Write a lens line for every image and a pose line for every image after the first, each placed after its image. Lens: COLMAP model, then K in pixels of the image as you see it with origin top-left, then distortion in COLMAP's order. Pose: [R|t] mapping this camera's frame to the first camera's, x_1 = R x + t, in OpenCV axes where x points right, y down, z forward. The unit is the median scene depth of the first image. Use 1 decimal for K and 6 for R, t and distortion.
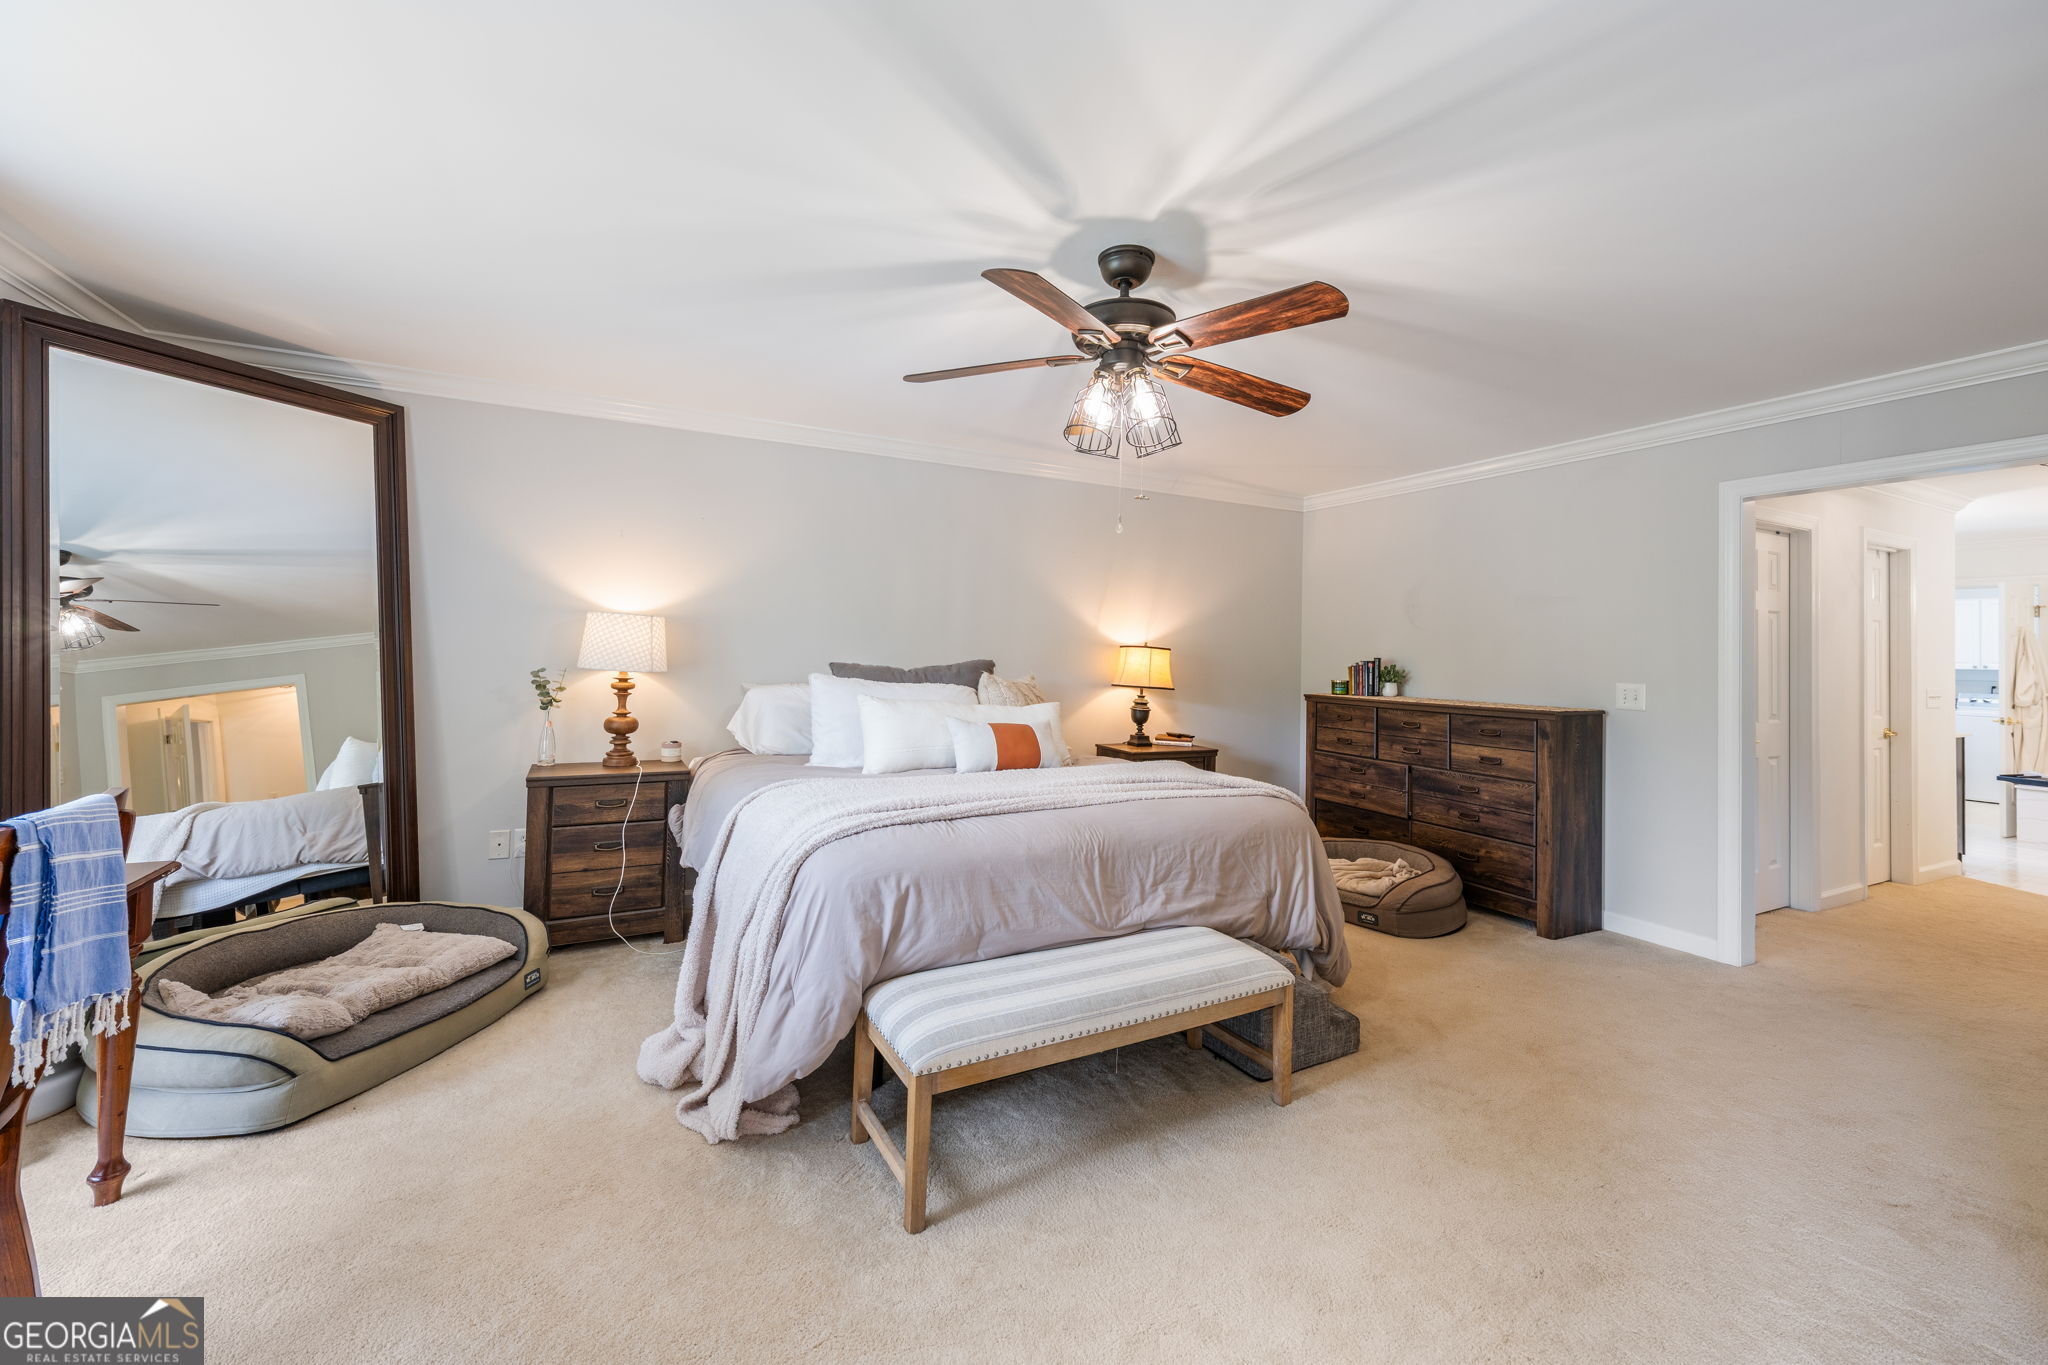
lens RADIAL K [[809.2, 0, 1017.2], [0, 809.2, 633.5], [0, 0, 1]] dist [0.001198, 0.000133]
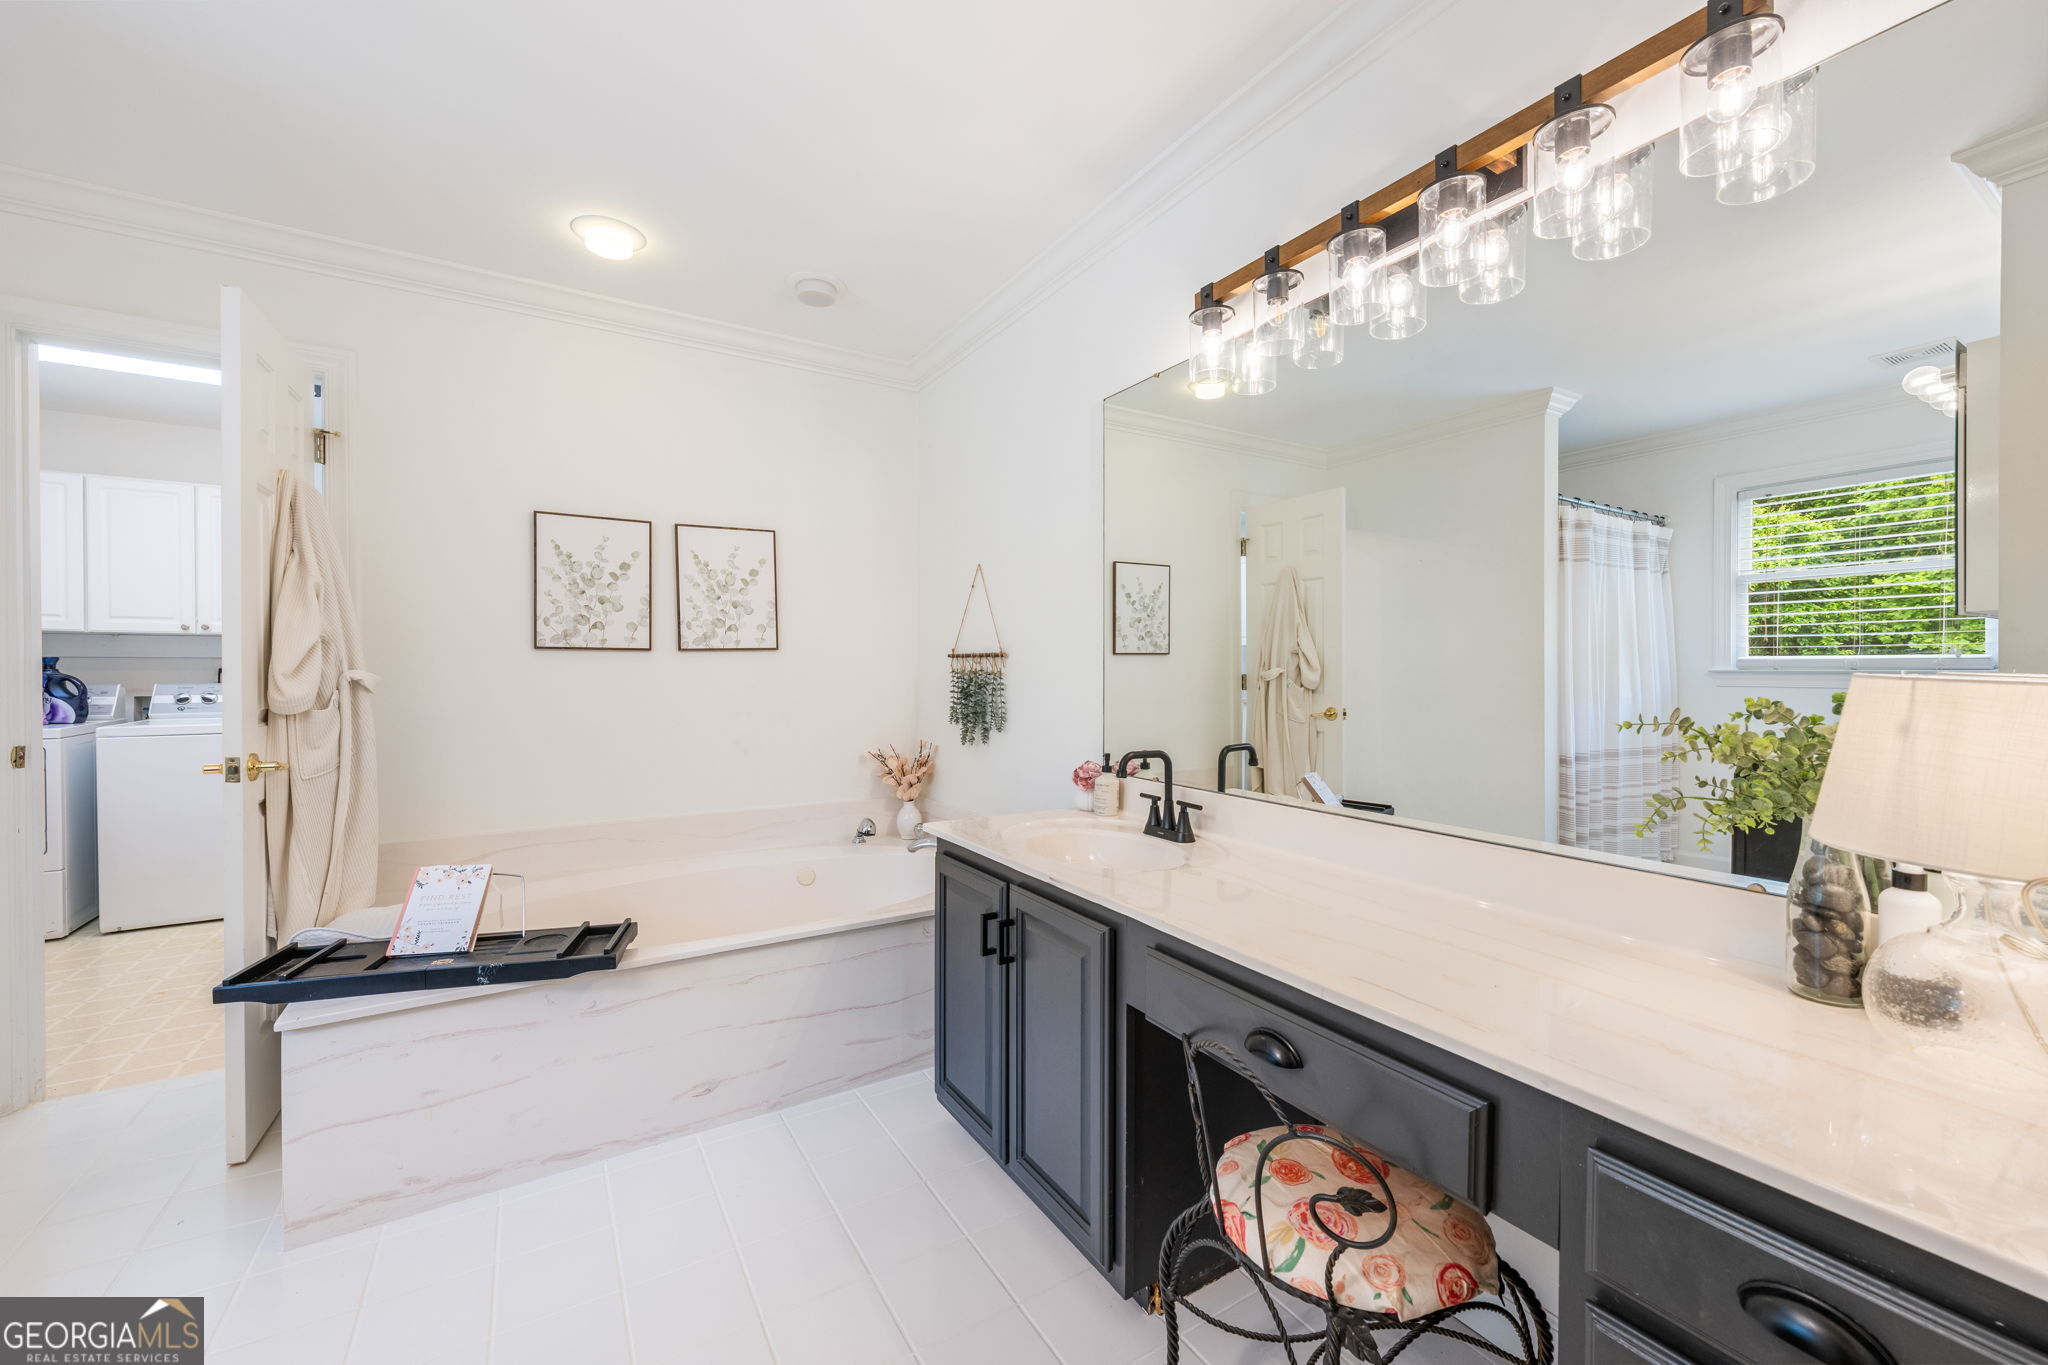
lens RADIAL K [[799.2, 0, 1031.2], [0, 799.2, 680.3], [0, 0, 1]] dist [0.000941, -0.000077]
pose [[-0.095204, -0.029583, 0.995018, 1.012145], [-0.029168, 0.999212, 0.026917, 0.067316], [-0.995030, -0.026460, -0.095992, 0.833358]]
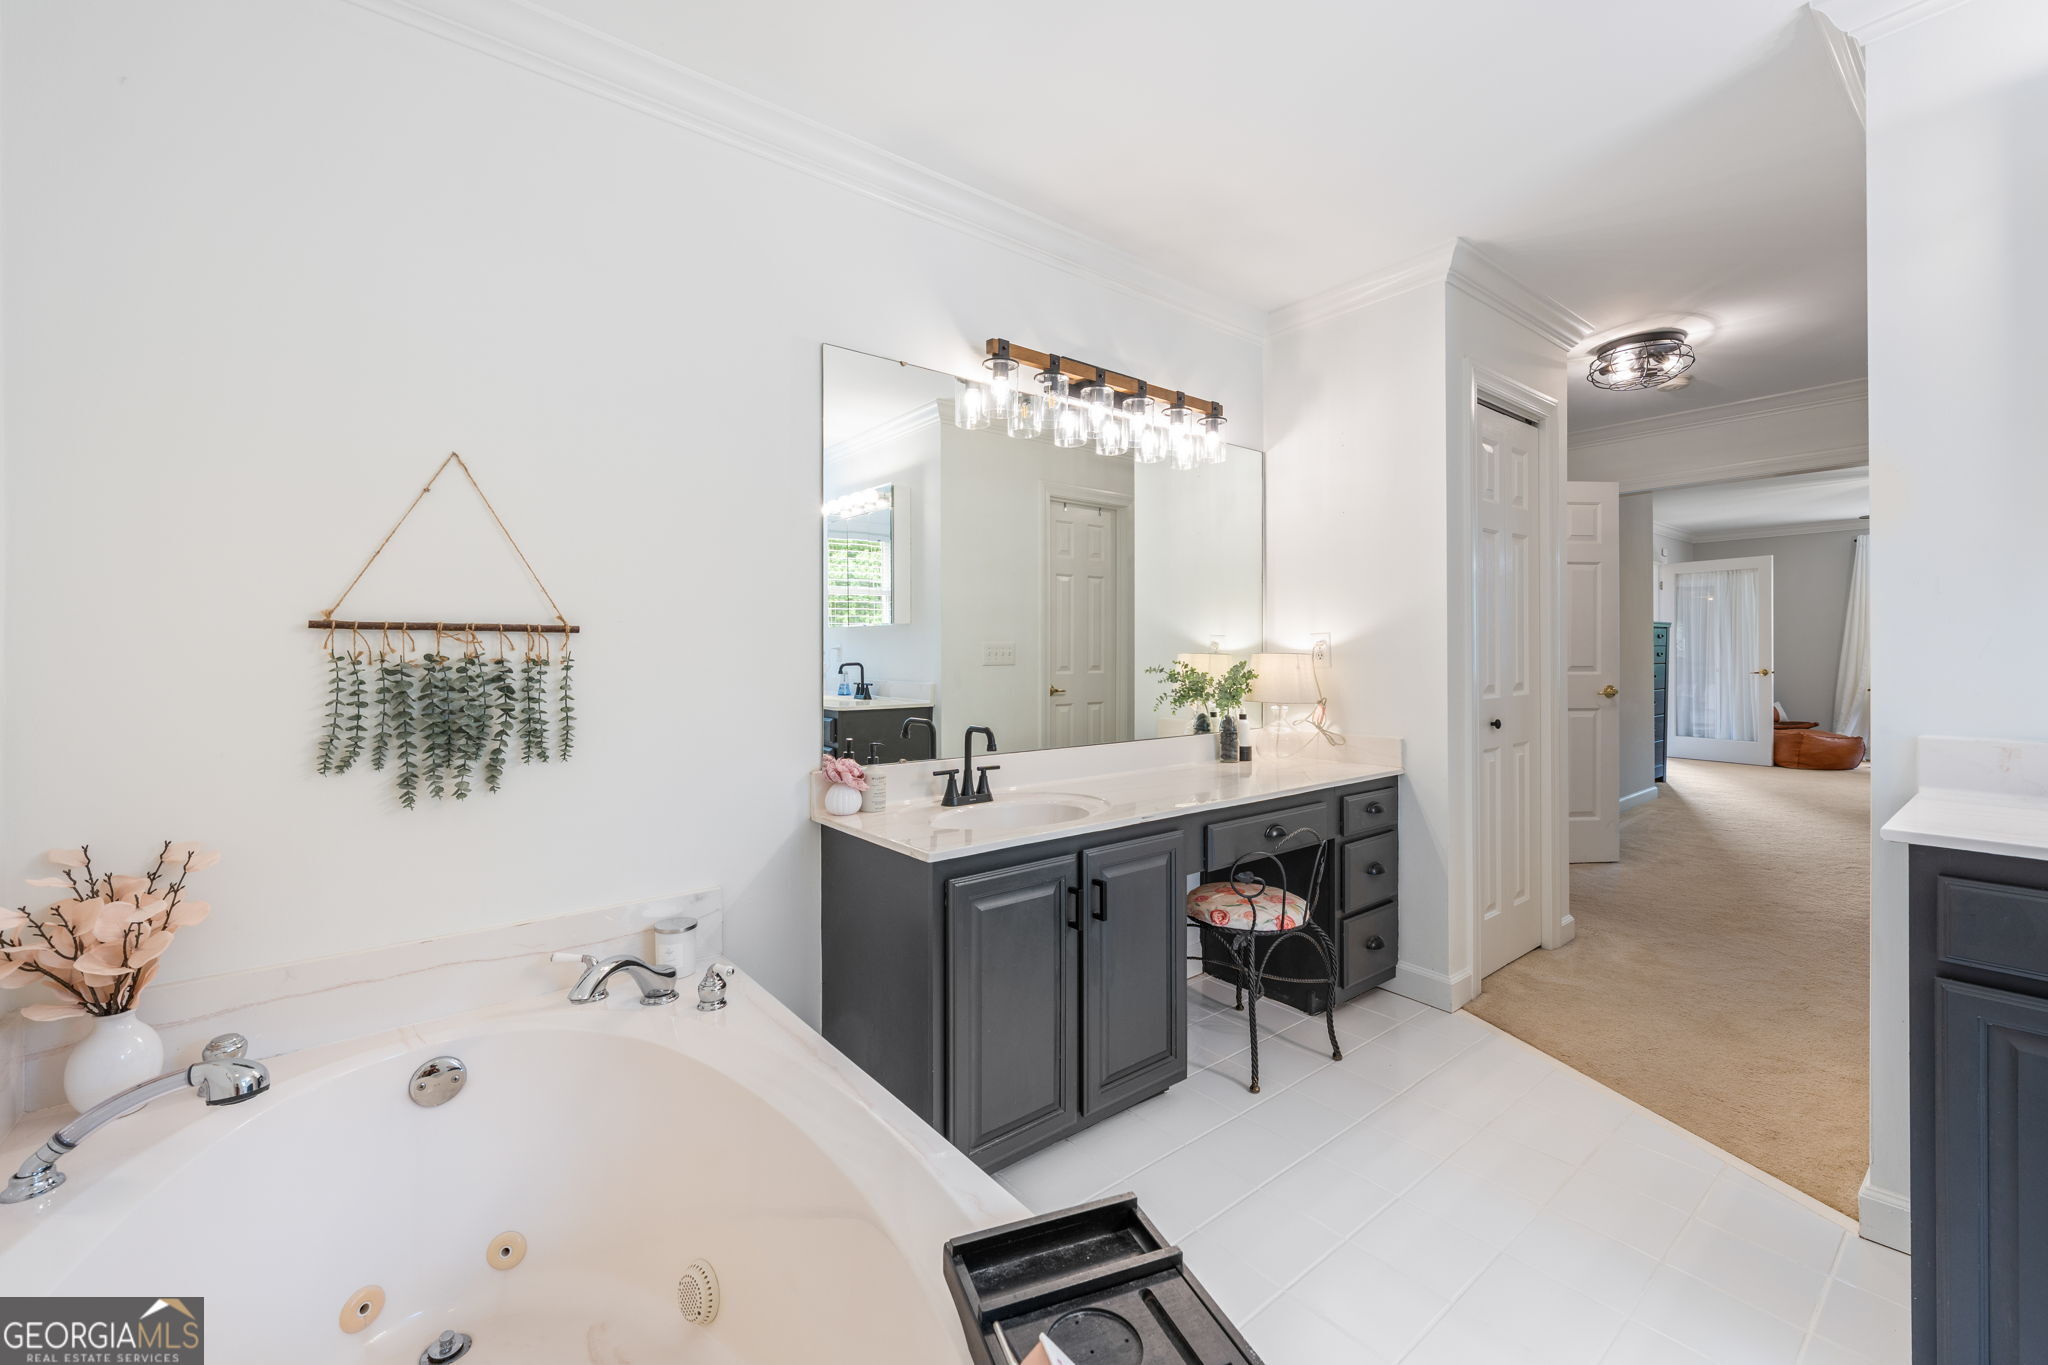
lens RADIAL K [[818.6, 0, 1031.2], [0, 818.6, 658.2], [0, 0, 1]] dist [0.000887, -0.000017]
pose [[-0.975522, -0.012746, -0.219533, 1.538873], [-0.008194, 0.999732, -0.021632, 0.085772], [0.219750, -0.019303, -0.975365, 1.232745]]
